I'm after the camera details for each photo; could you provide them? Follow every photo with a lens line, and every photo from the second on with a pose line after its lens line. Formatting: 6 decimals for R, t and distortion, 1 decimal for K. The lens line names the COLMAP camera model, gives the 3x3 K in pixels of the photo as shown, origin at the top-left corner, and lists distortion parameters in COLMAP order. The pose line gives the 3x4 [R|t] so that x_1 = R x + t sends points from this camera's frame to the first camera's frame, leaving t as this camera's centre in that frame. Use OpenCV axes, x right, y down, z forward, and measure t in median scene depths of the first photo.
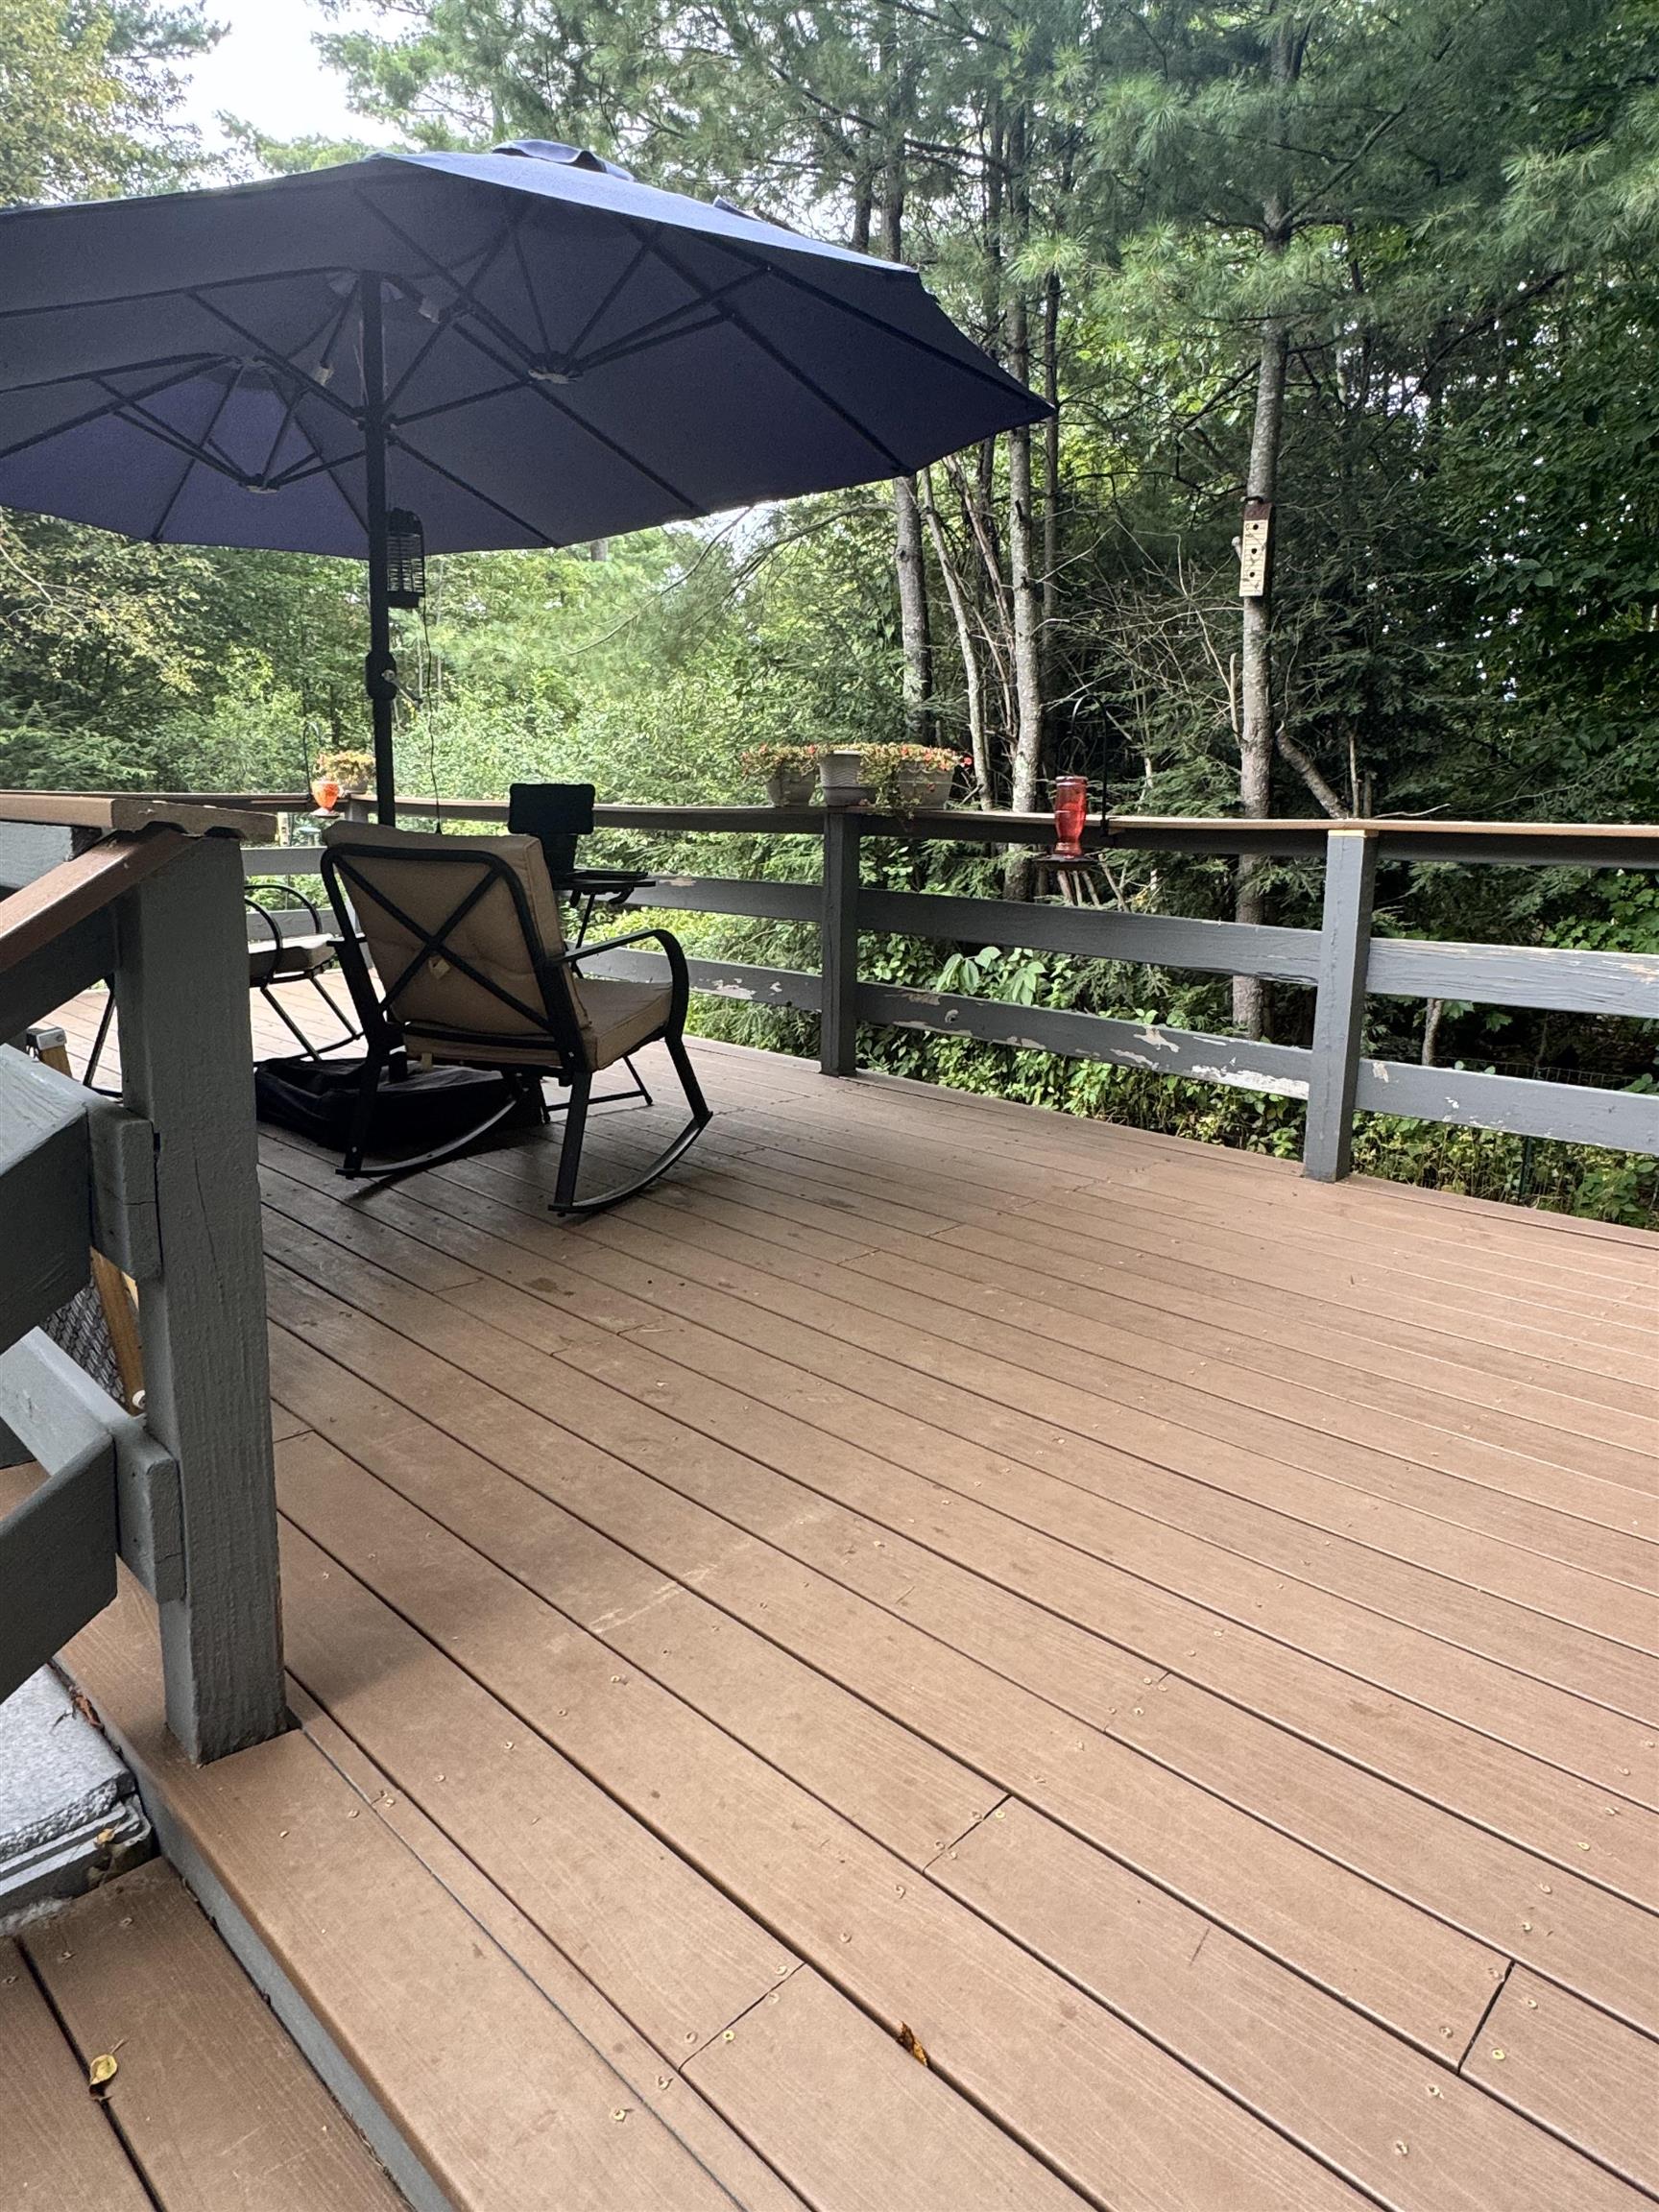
lens RADIAL K [[1349.7, 0, 835.9], [0, 1349.7, 1108.4], [0, 0, 1]] dist [-0.002958, 0.000691]
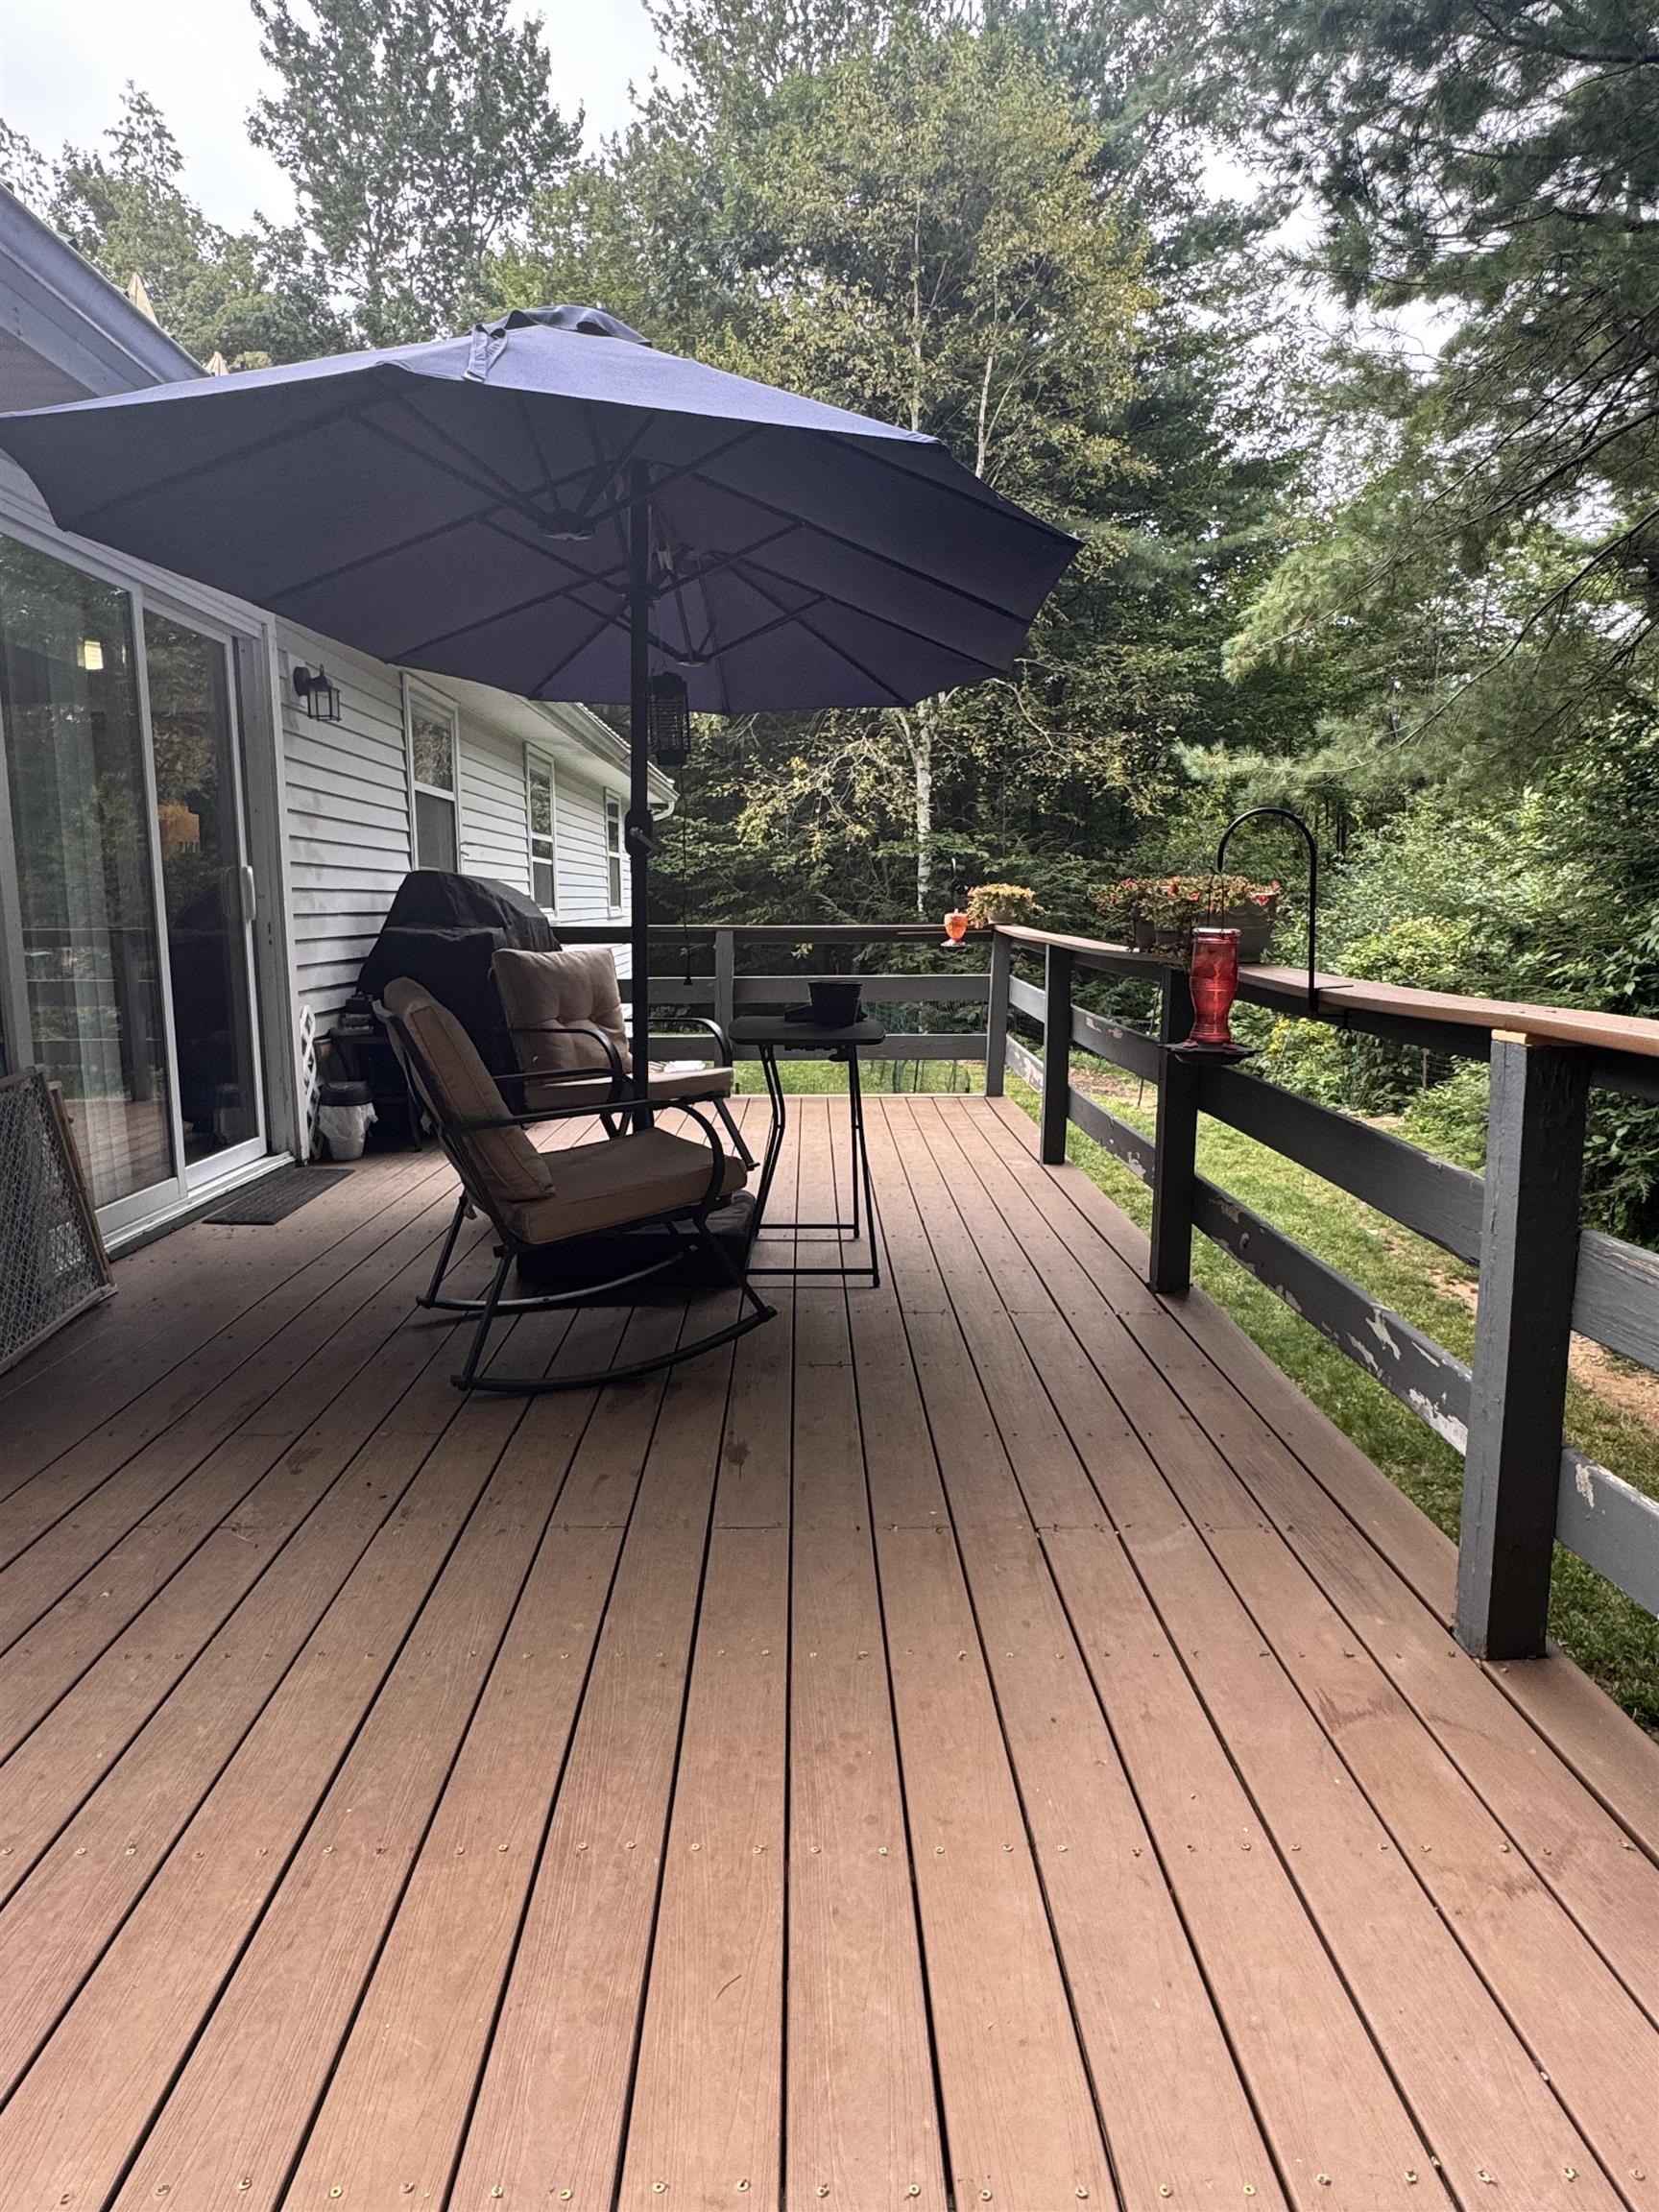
lens RADIAL K [[1349.7, 0, 833.6], [0, 1349.7, 1105.9], [0, 0, 1]] dist [-0.002958, 0.000691]
pose [[0.721078, 0.096652, -0.686080, 0.645716], [-0.150864, 0.988366, -0.019323, -0.145479], [0.676230, 0.117438, 0.727270, 0.468328]]
